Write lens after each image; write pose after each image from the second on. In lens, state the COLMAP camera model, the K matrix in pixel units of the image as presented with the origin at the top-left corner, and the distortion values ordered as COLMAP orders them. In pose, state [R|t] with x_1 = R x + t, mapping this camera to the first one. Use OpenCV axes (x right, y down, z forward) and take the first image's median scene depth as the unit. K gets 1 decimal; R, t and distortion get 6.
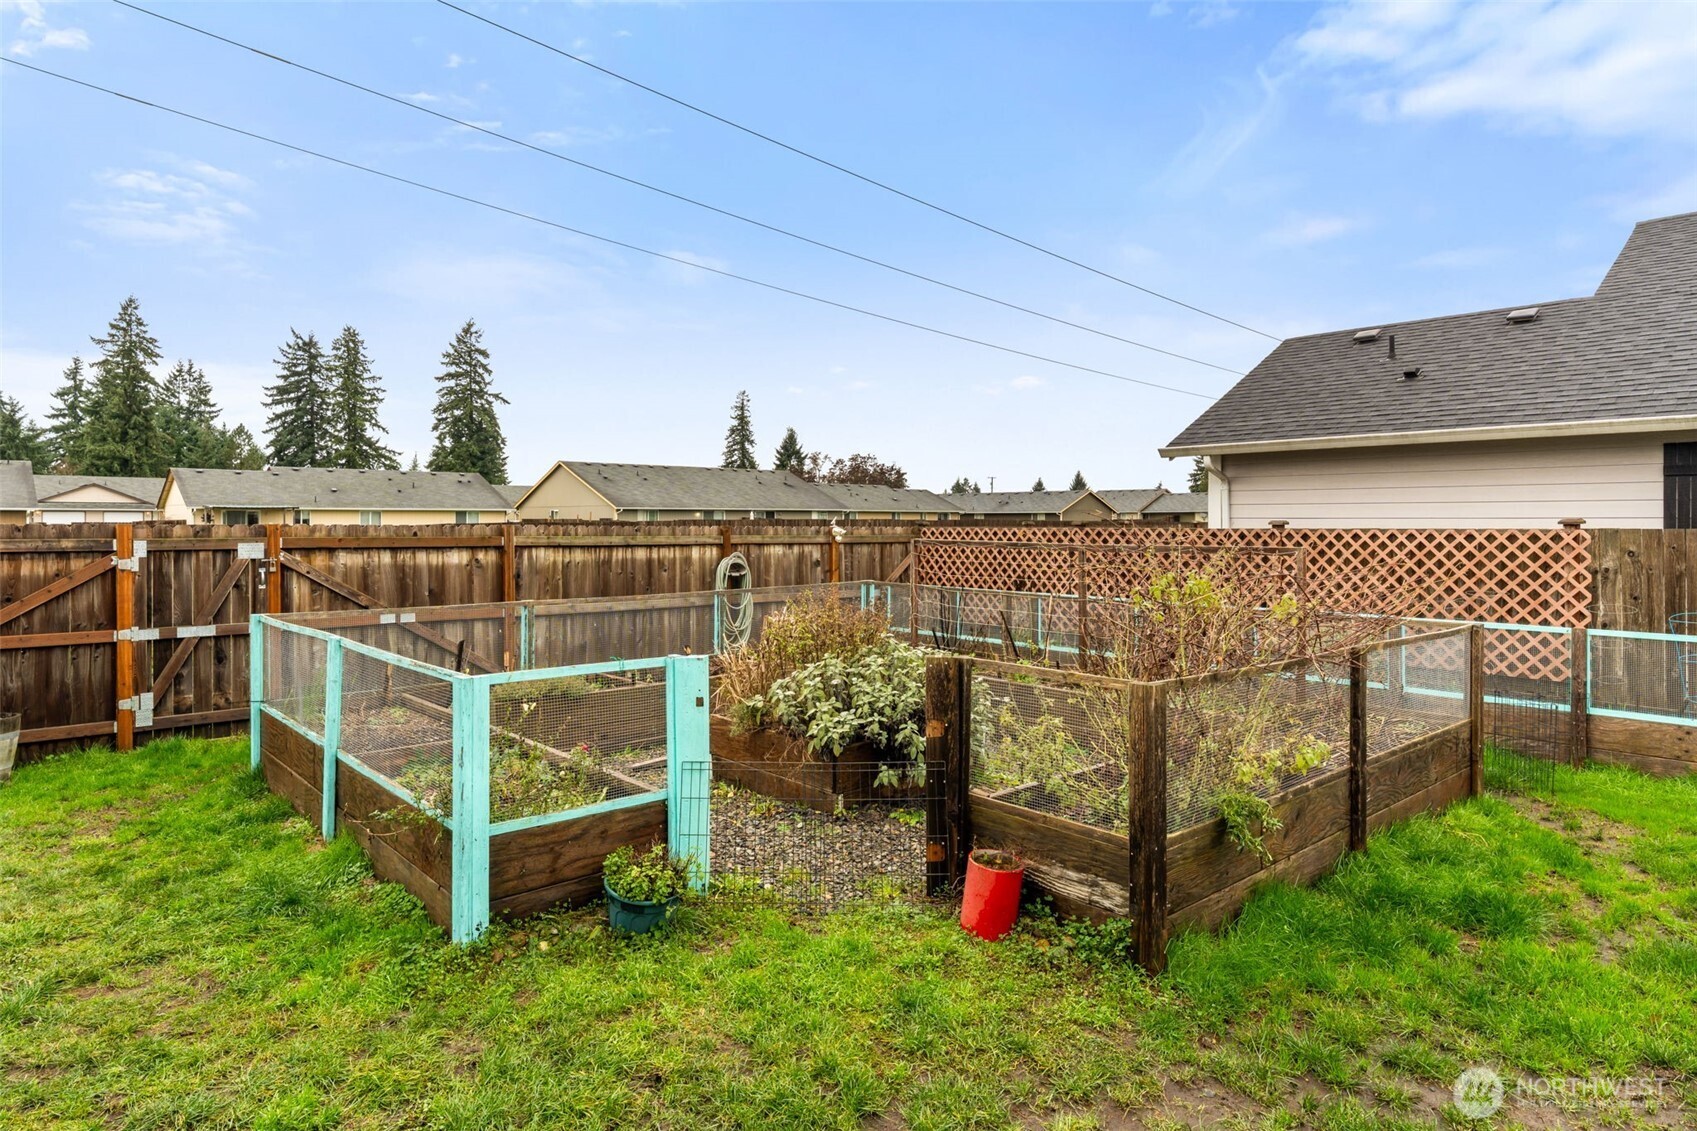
lens RADIAL K [[949.5, 0, 853.8], [0, 949.5, 531.6], [0, 0, 1]] dist [0.000176, 0.000196]
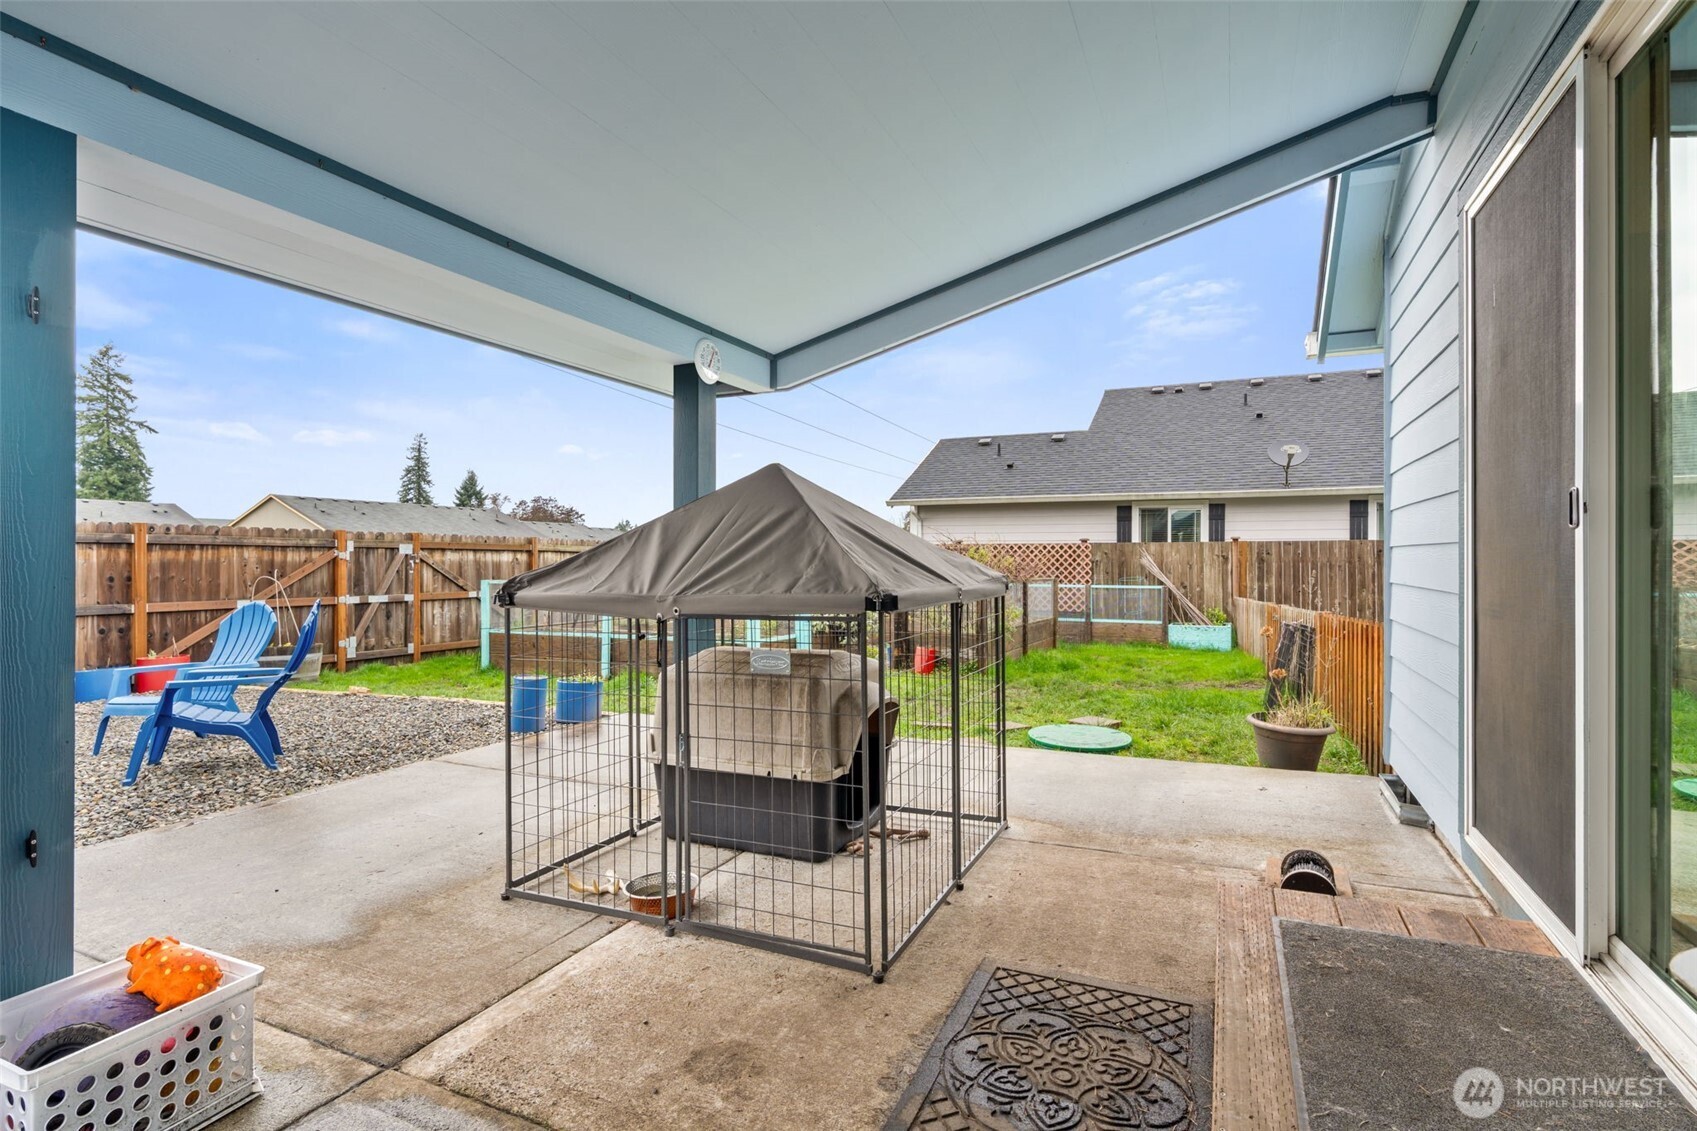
lens RADIAL K [[811.3, 0, 848.5], [0, 811.3, 565.5], [0, 0, 1]] dist [-0.004195, -0.000323]
pose [[0.925865, -0.000358, 0.377855, -0.070157], [0.001104, 0.999998, -0.001759, 0.007766], [-0.377853, 0.002045, 0.925863, -0.081708]]
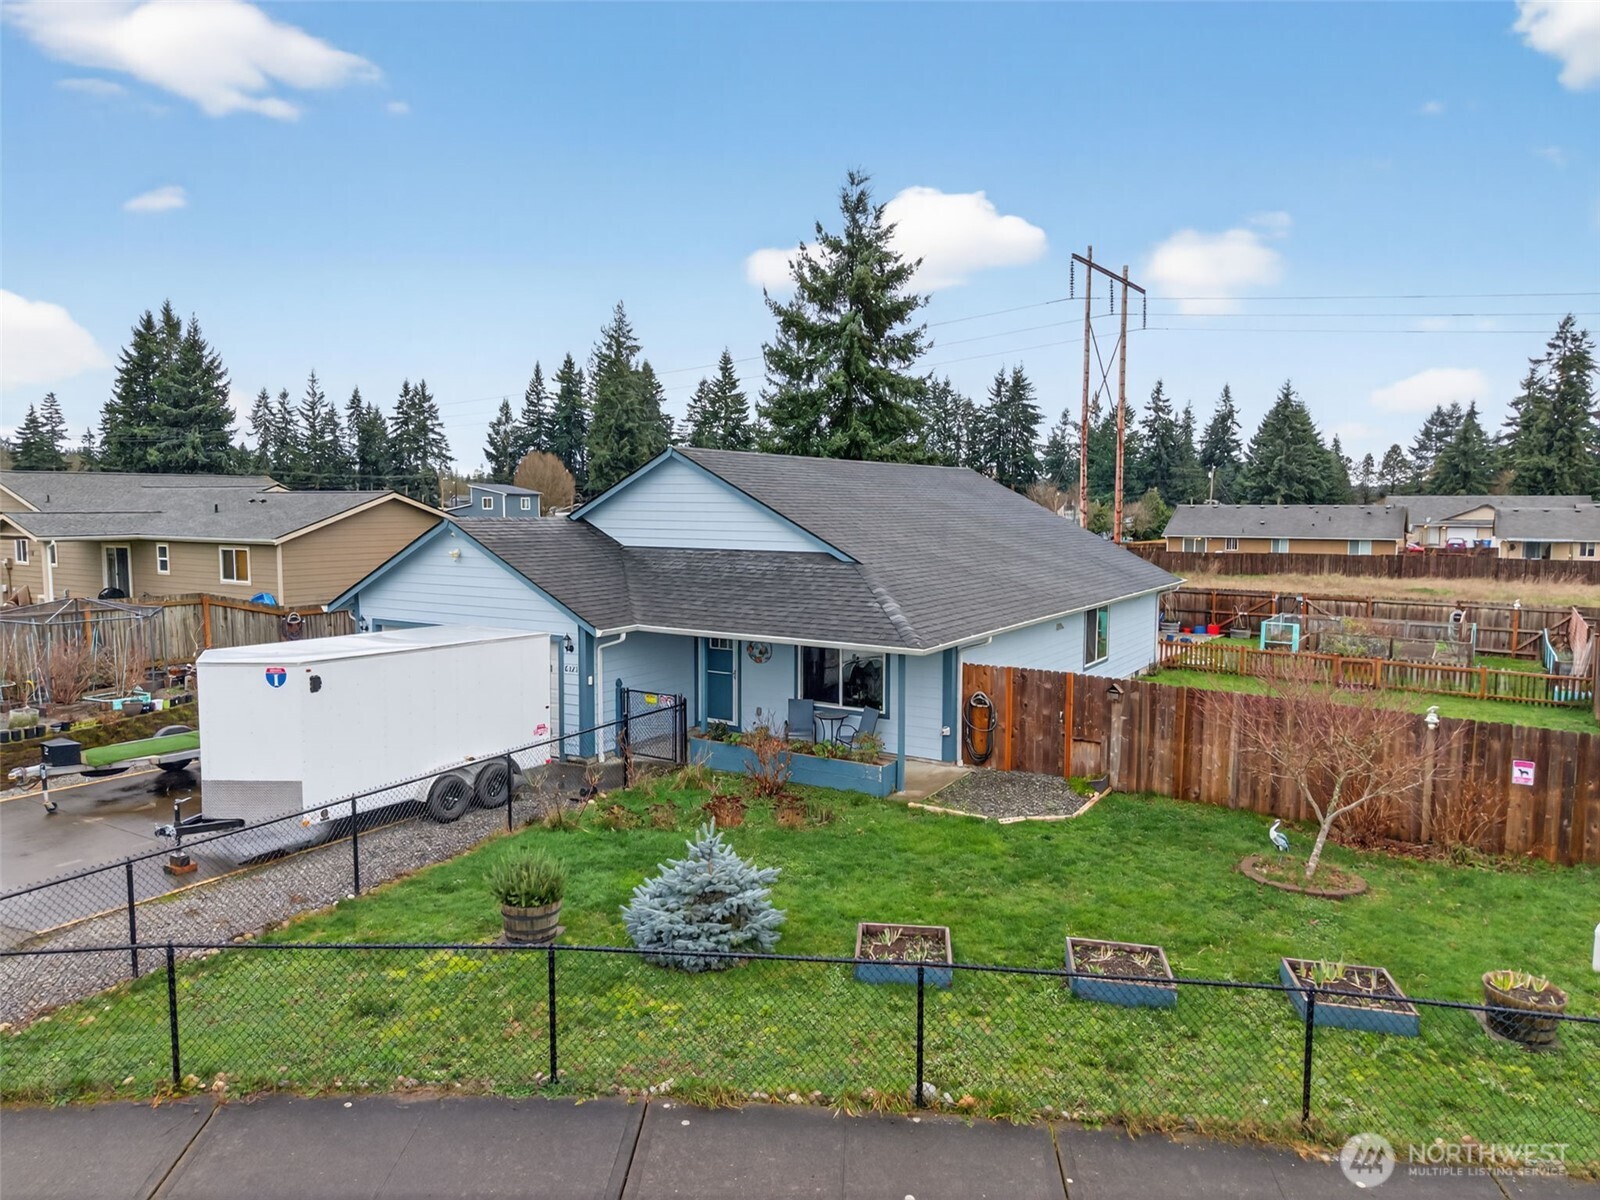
lens RADIAL K [[1070.0, 0, 797.3], [0, 1070.0, 665.4], [0, 0, 1]] dist [0.039990, -0.035514]
pose [[0.266730, 0.145753, -0.952686, 0.510688], [-0.018605, 0.989093, 0.146114, -0.051982], [0.963592, -0.021248, 0.266532, -0.371353]]
